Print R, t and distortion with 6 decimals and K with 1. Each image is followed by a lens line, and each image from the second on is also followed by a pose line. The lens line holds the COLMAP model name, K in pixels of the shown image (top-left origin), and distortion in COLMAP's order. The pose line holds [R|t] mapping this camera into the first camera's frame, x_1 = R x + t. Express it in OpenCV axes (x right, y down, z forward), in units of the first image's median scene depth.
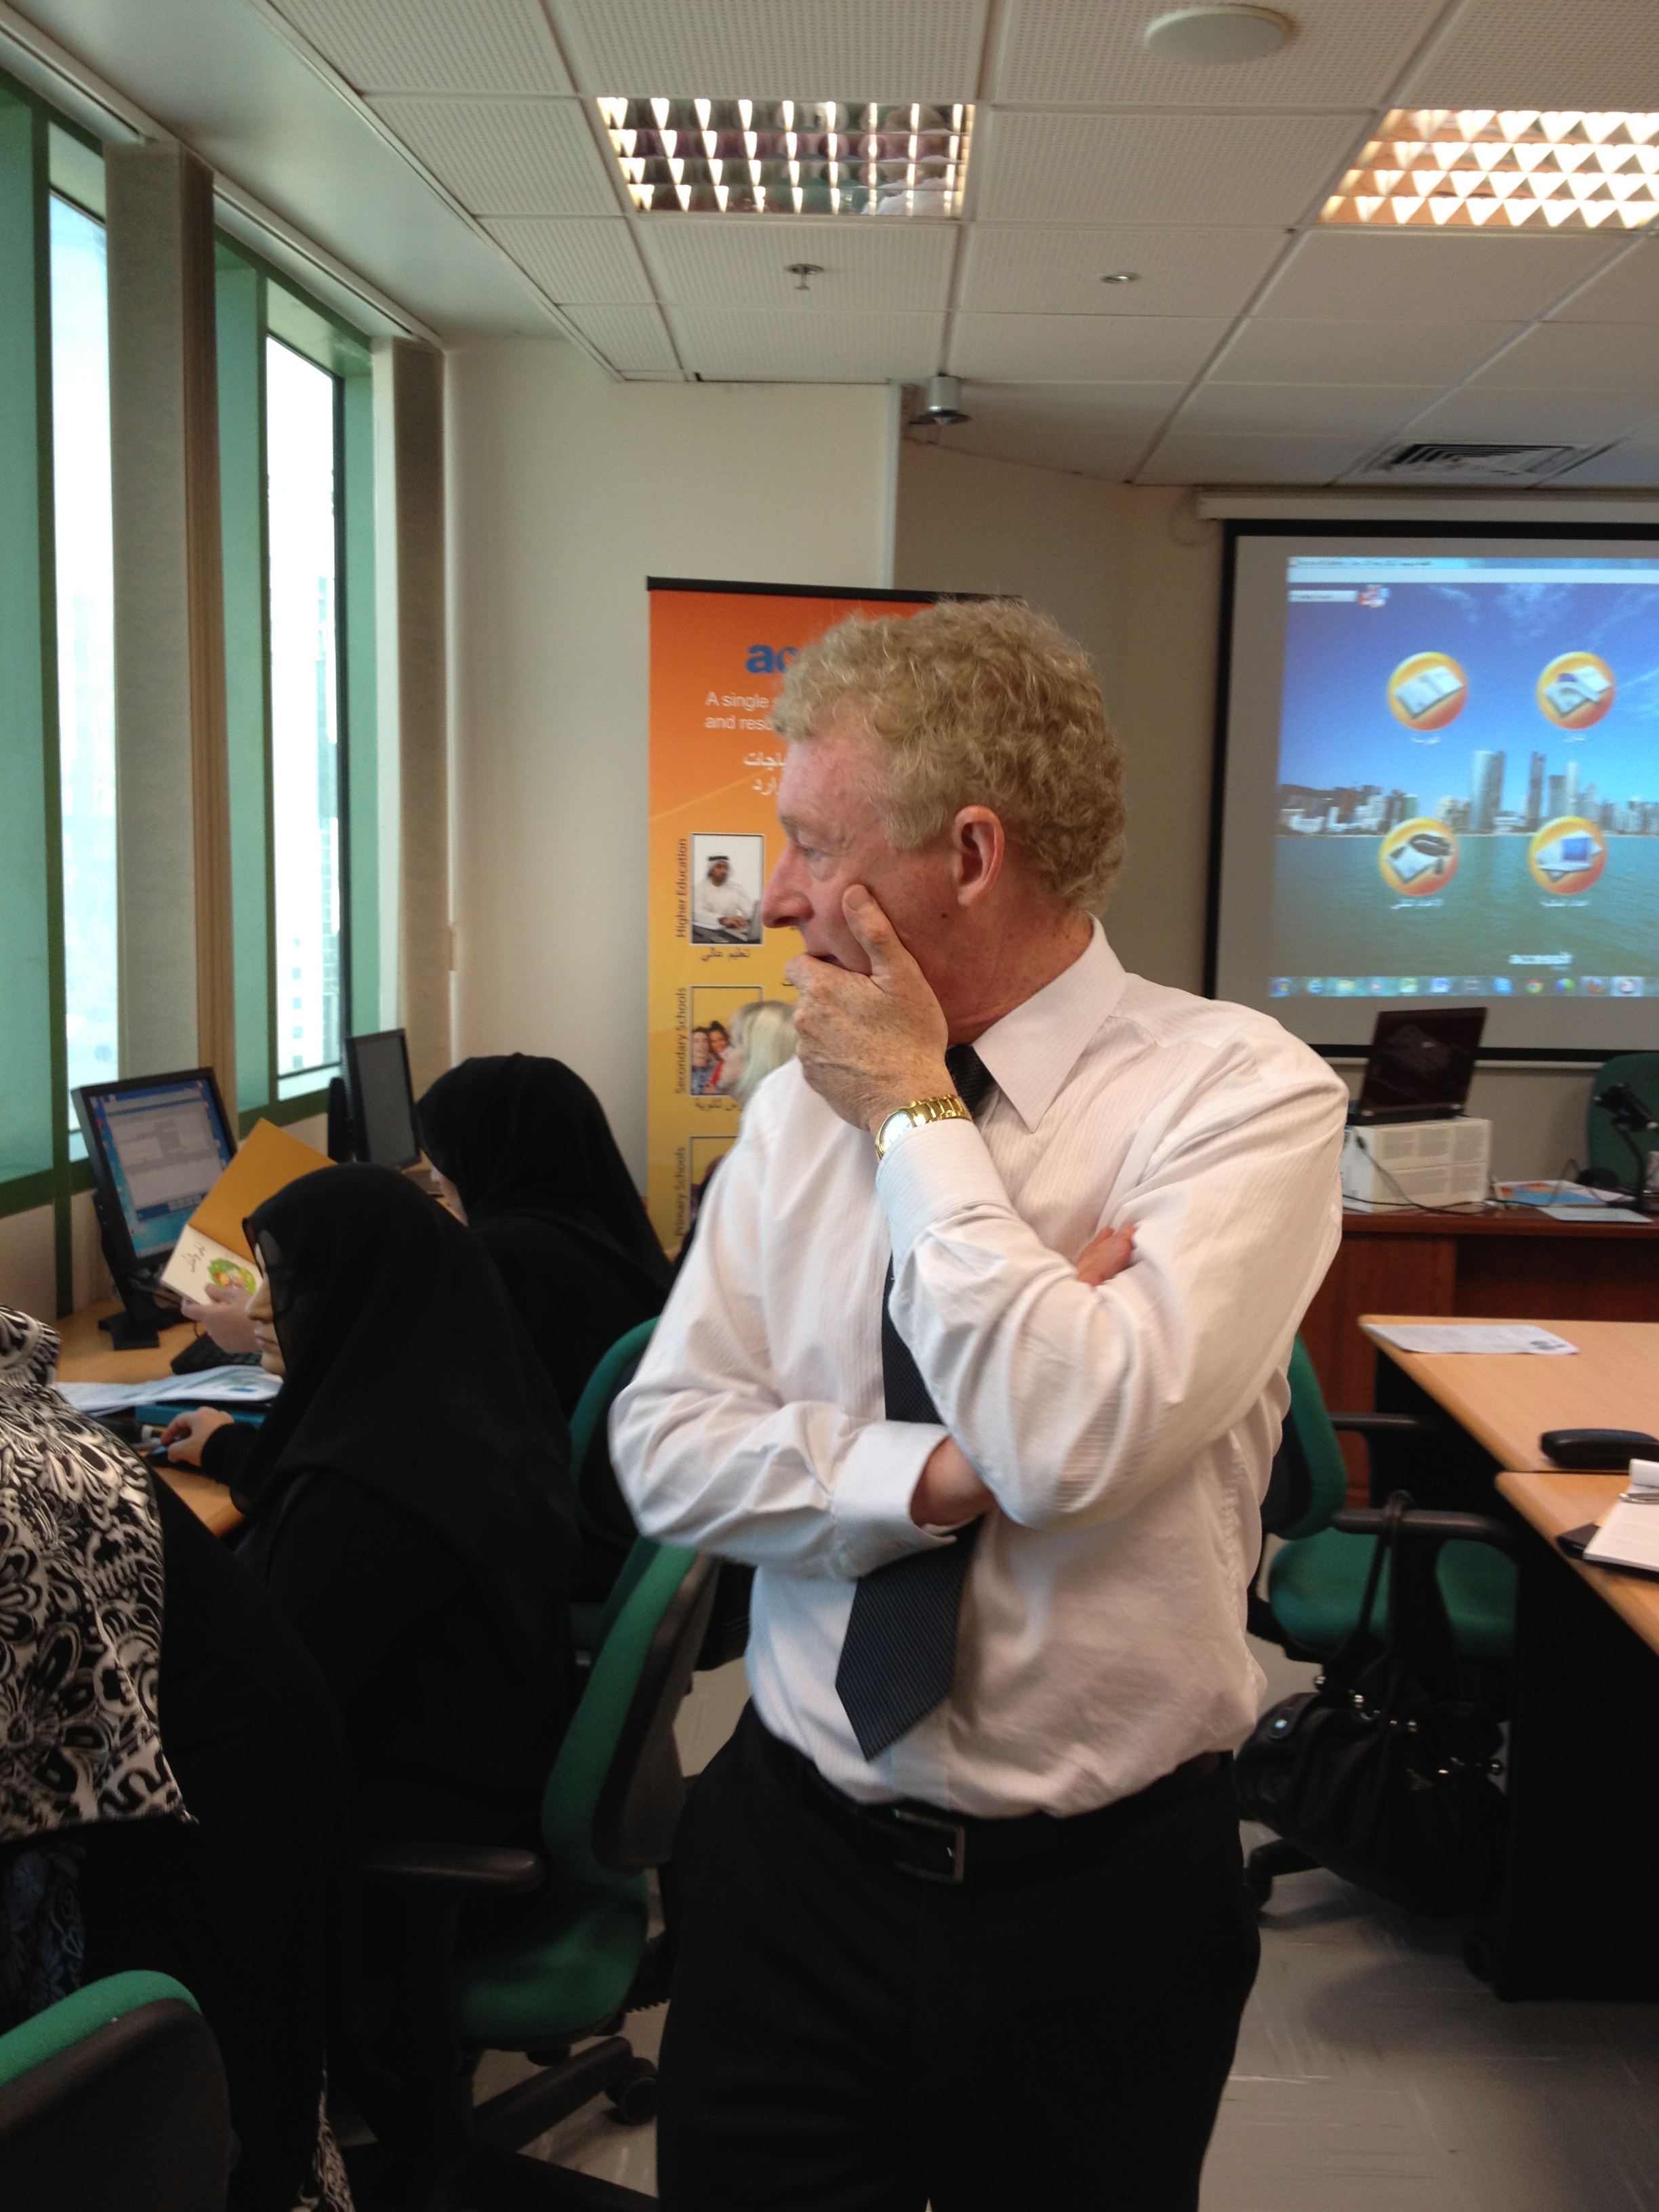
lens RADIAL K [[2069.2, 0, 810.0], [0, 2069.2, 1173.3], [0, 0, 1]] dist [0.039762, 0.000000]
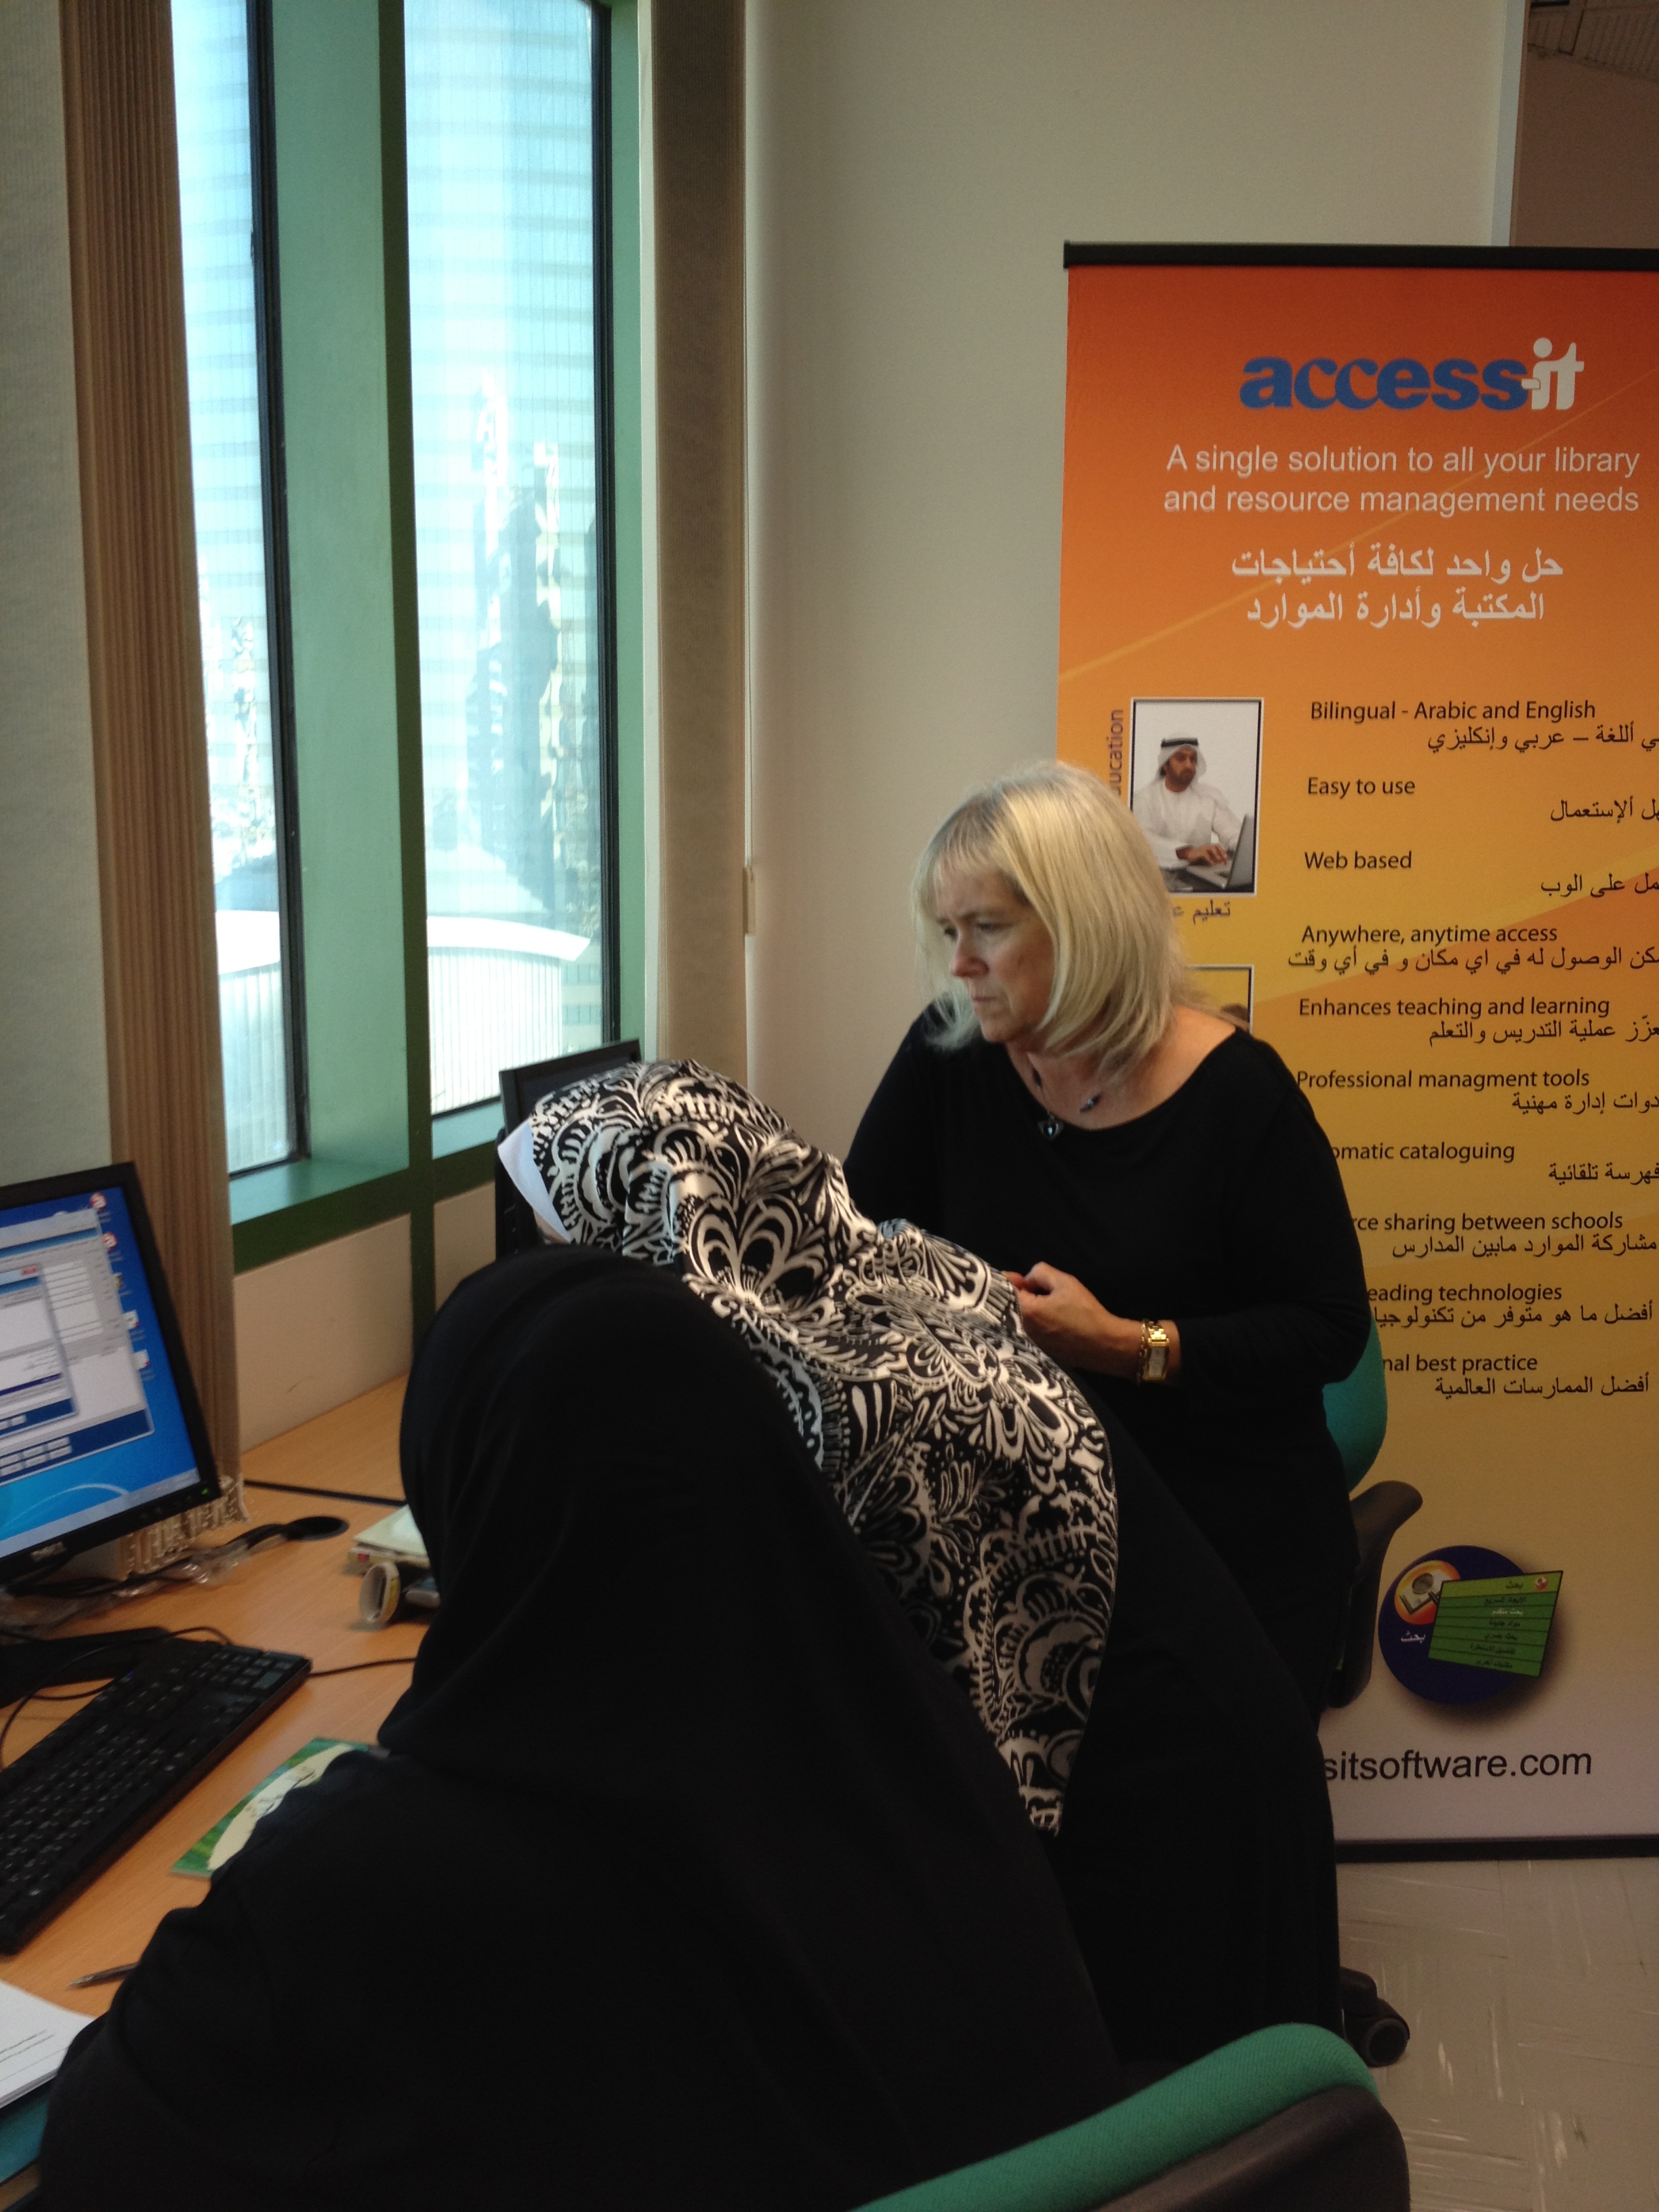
lens RADIAL K [[2069.2, 0, 833.2], [0, 2069.2, 1122.1], [0, 0, 1]] dist [0.039762, 0.000000]
pose [[0.971443, 0.024248, -0.236033, 0.000059], [-0.019866, 0.999584, 0.020924, -0.058272], [0.236442, -0.015637, 0.971520, 0.424776]]
